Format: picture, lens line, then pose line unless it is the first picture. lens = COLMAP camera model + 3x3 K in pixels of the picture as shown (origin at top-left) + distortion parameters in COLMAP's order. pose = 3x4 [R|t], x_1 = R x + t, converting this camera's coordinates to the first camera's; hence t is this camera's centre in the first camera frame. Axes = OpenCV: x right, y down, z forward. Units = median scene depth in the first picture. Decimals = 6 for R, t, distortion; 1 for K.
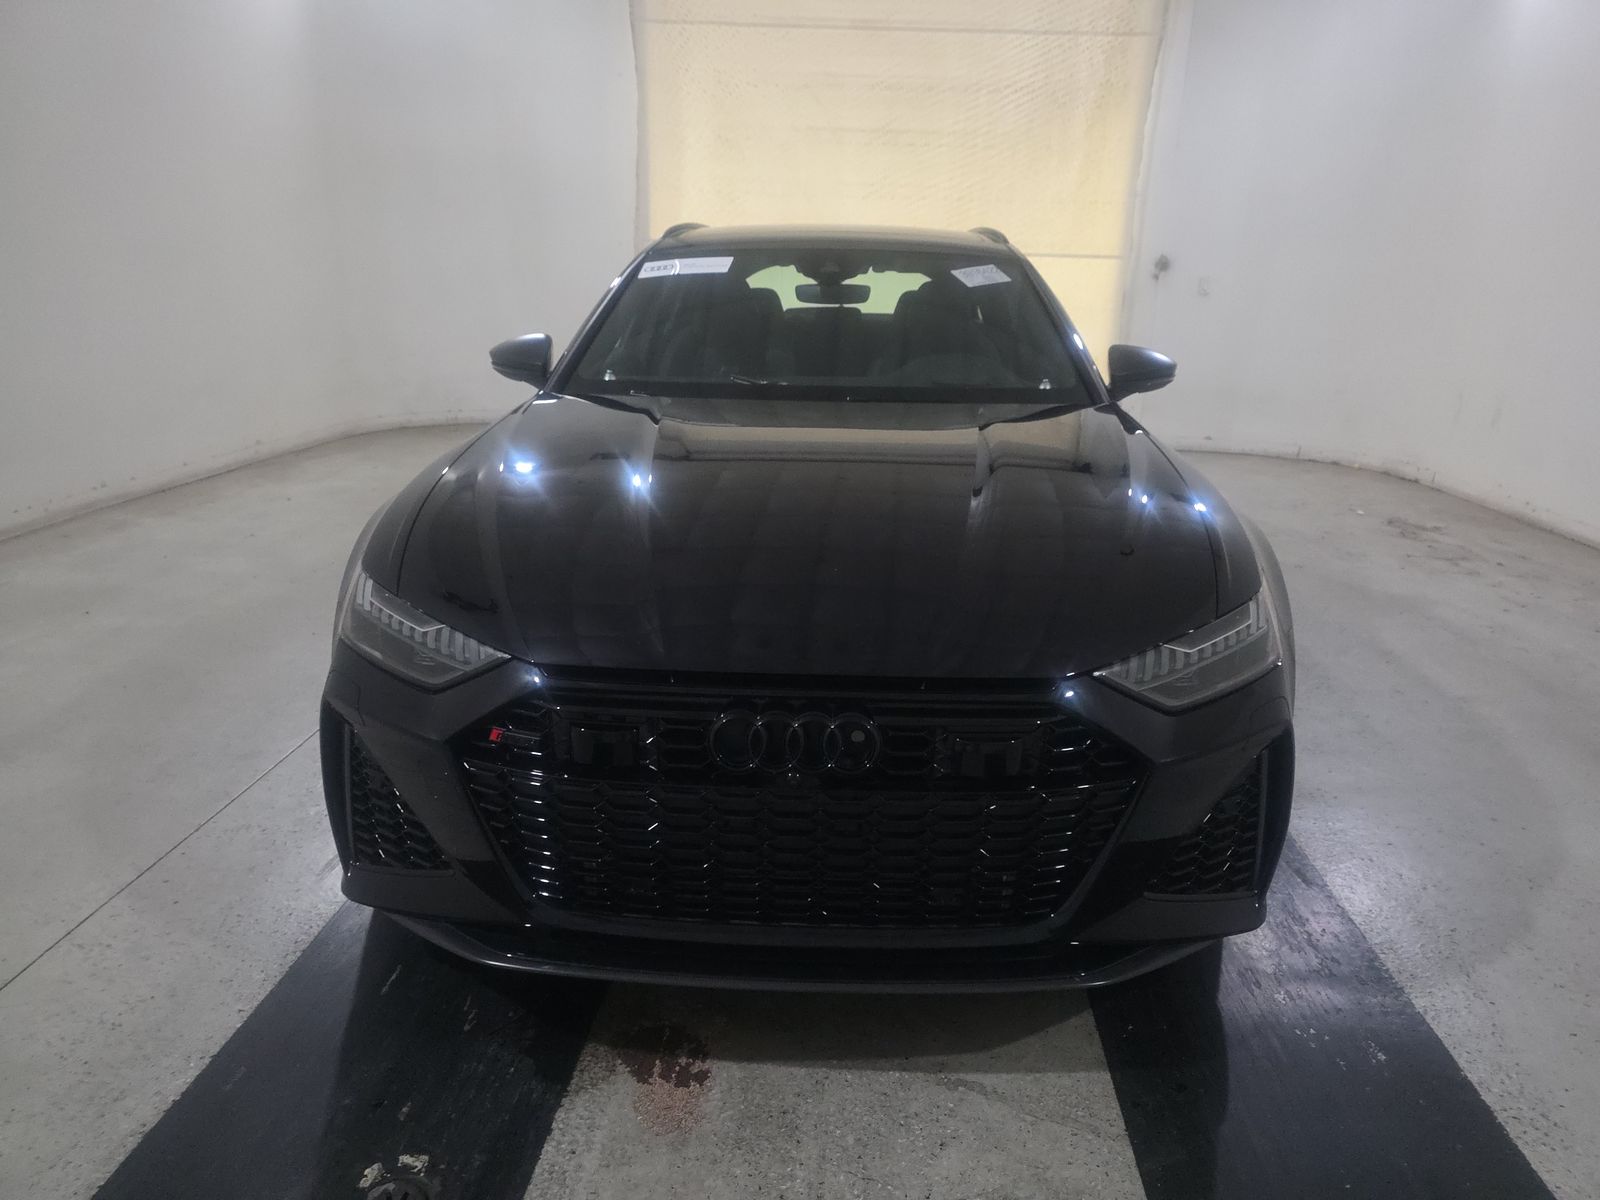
lens RADIAL K [[1110.2, 0, 816.5], [0, 1110.2, 590.8], [0, 0, 1]] dist [0.008557, -0.012020]
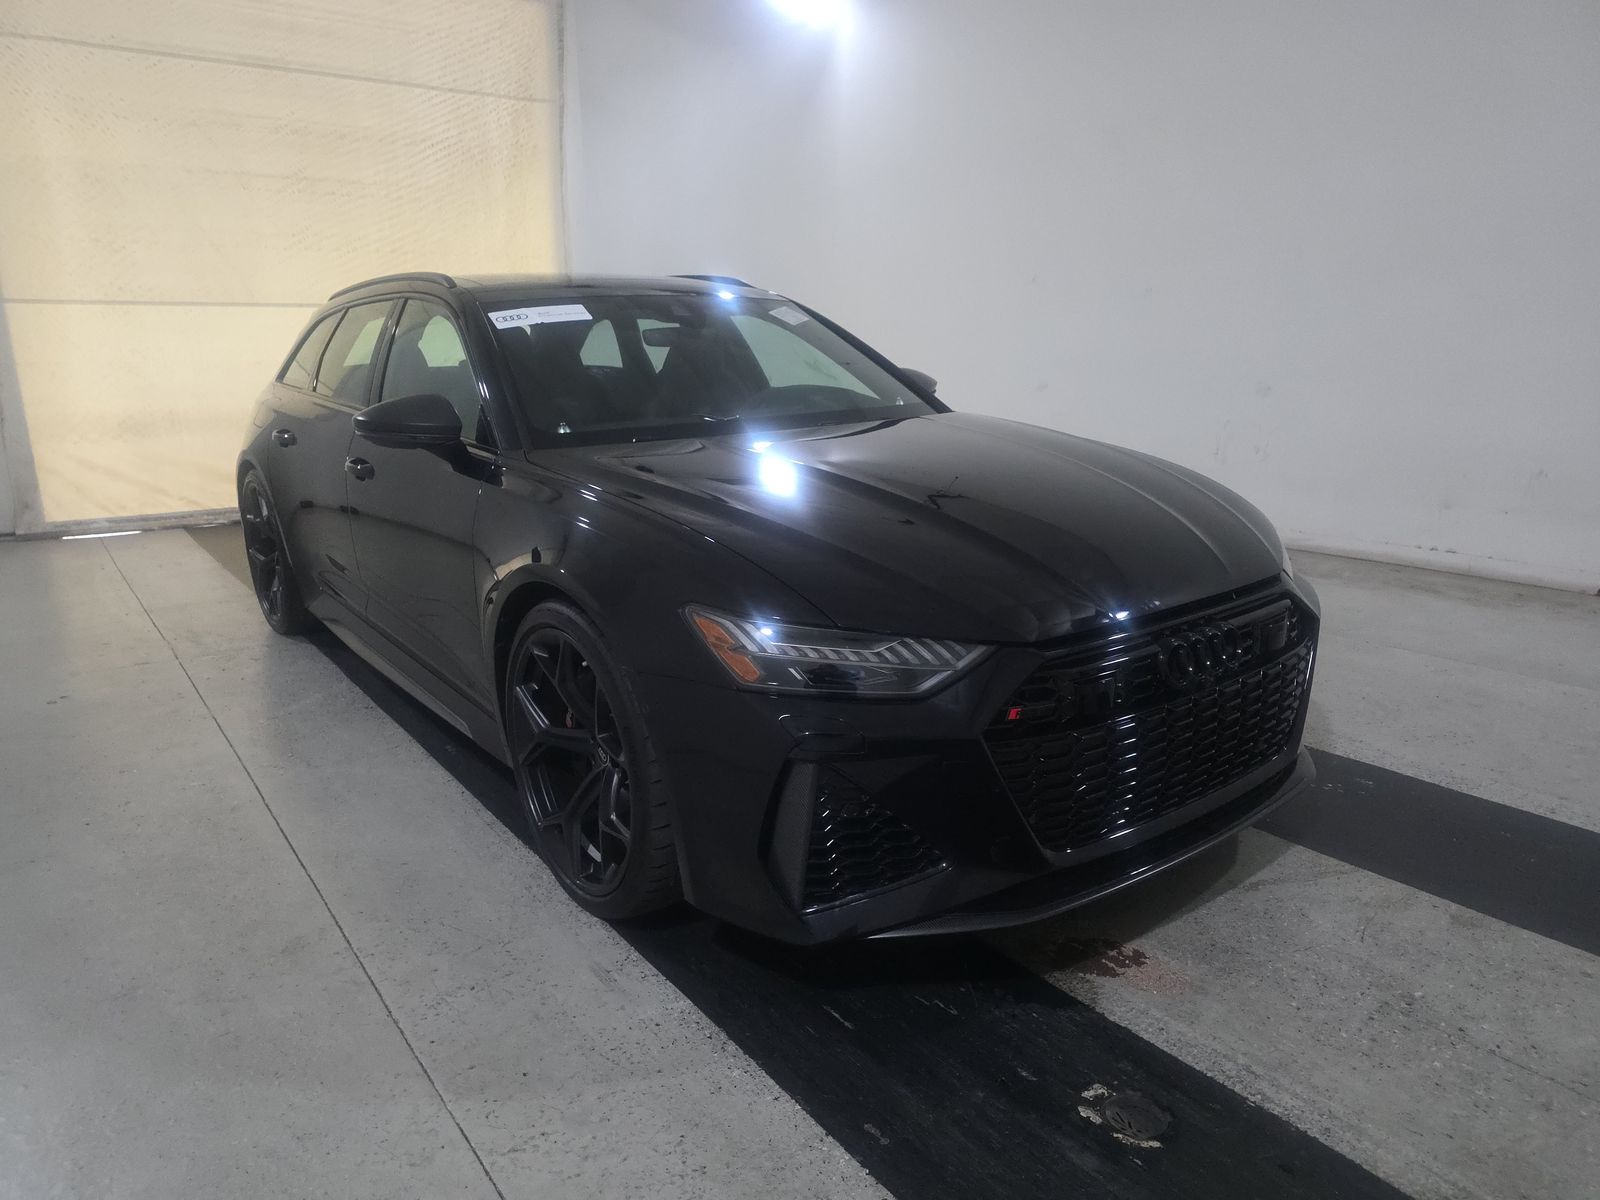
lens RADIAL K [[1110.2, 0, 816.5], [0, 1110.2, 590.8], [0, 0, 1]] dist [0.008557, -0.012020]
pose [[0.763681, -0.181064, 0.619683, -0.251797], [0.208958, 0.977521, 0.028106, -0.014916], [-0.610842, 0.108023, 0.784349, 0.050953]]
